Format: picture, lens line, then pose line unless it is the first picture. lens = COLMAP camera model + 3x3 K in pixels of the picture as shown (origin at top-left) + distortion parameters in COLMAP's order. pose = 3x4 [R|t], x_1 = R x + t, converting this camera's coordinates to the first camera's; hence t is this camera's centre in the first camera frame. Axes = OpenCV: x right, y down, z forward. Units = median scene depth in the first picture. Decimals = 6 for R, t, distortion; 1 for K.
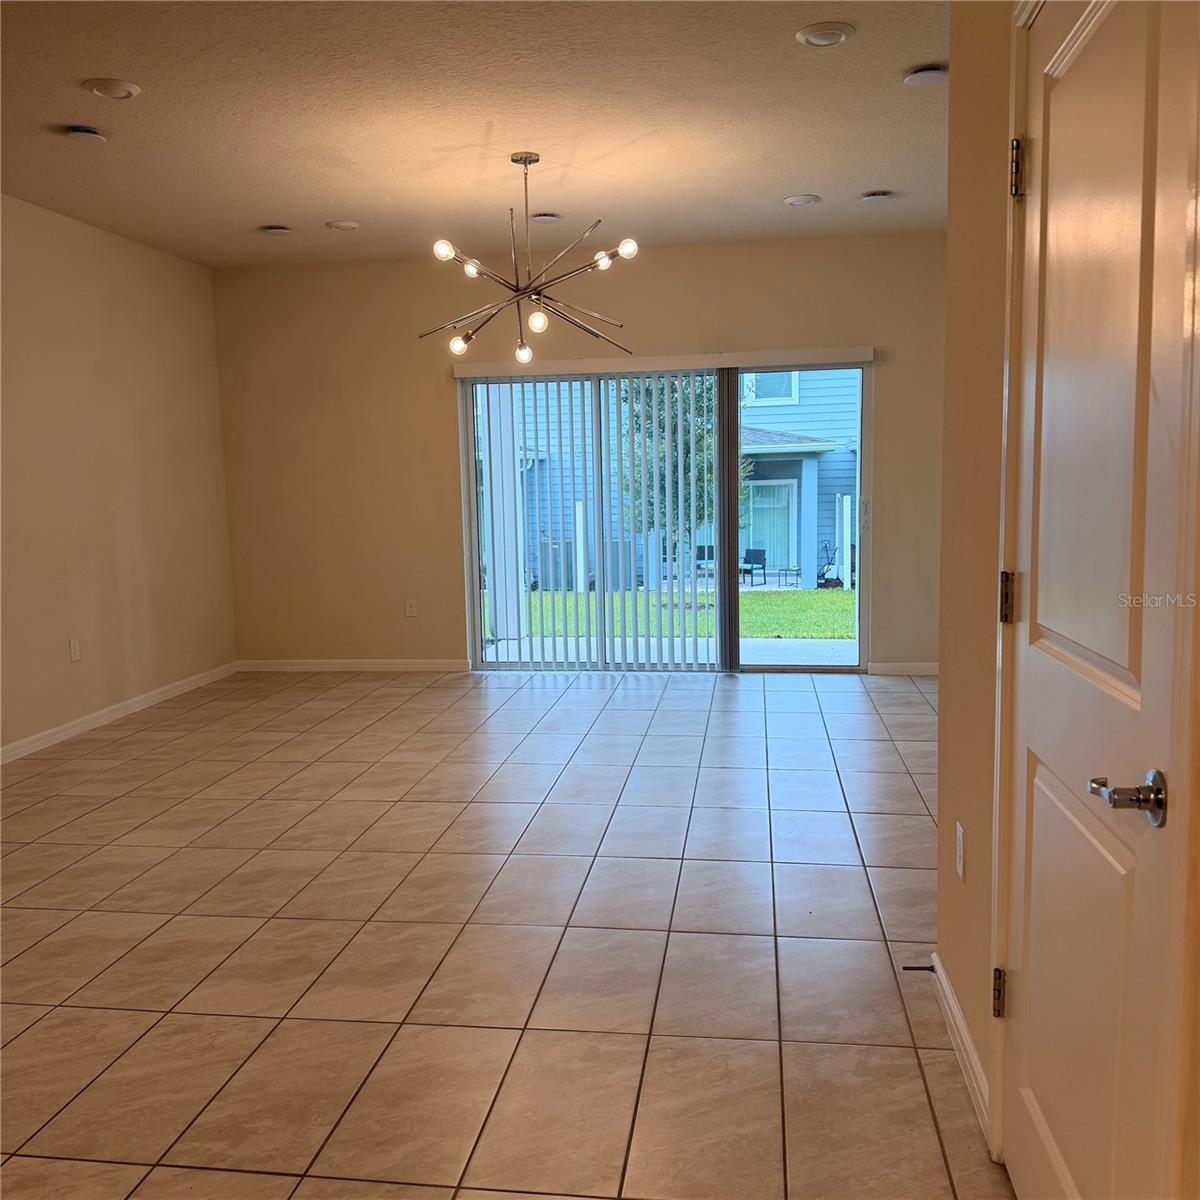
lens RADIAL K [[1127.6, 0, 570.8], [0, 1127.6, 623.6], [0, 0, 1]] dist [0.103046, -0.172174]
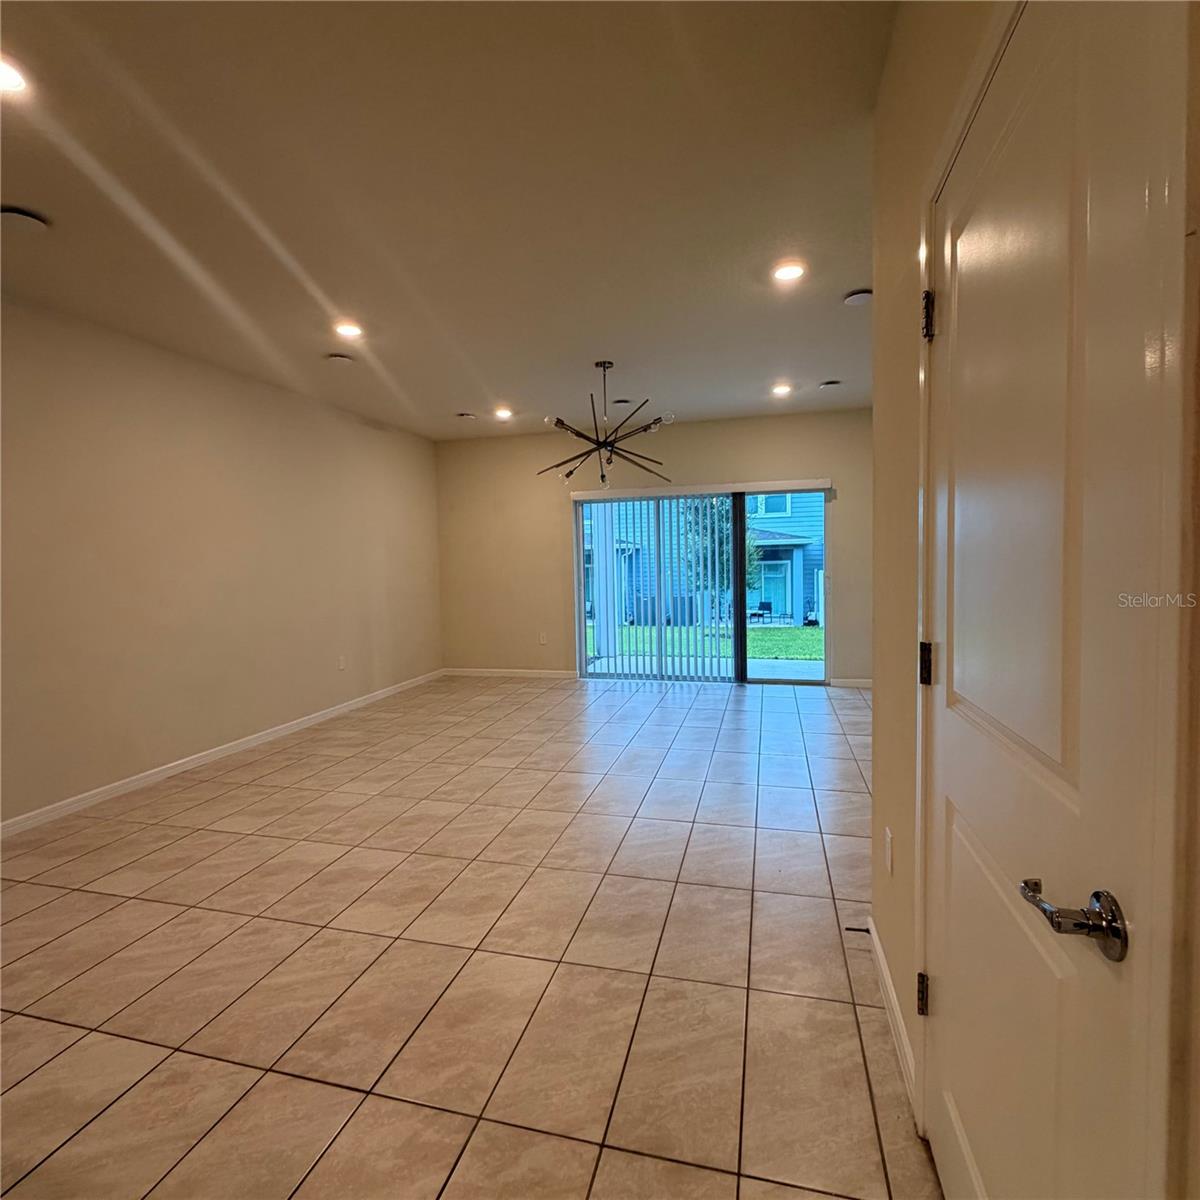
lens RADIAL K [[642.7, 0, 599.0], [0, 642.7, 606.0], [0, 0, 1]] dist [0.003221, 0.000990]
pose [[0.995096, 0.007293, -0.098649, 0.063947], [-0.012786, 0.998395, -0.055168, -0.023427], [0.098088, 0.056159, 0.993592, 0.173322]]
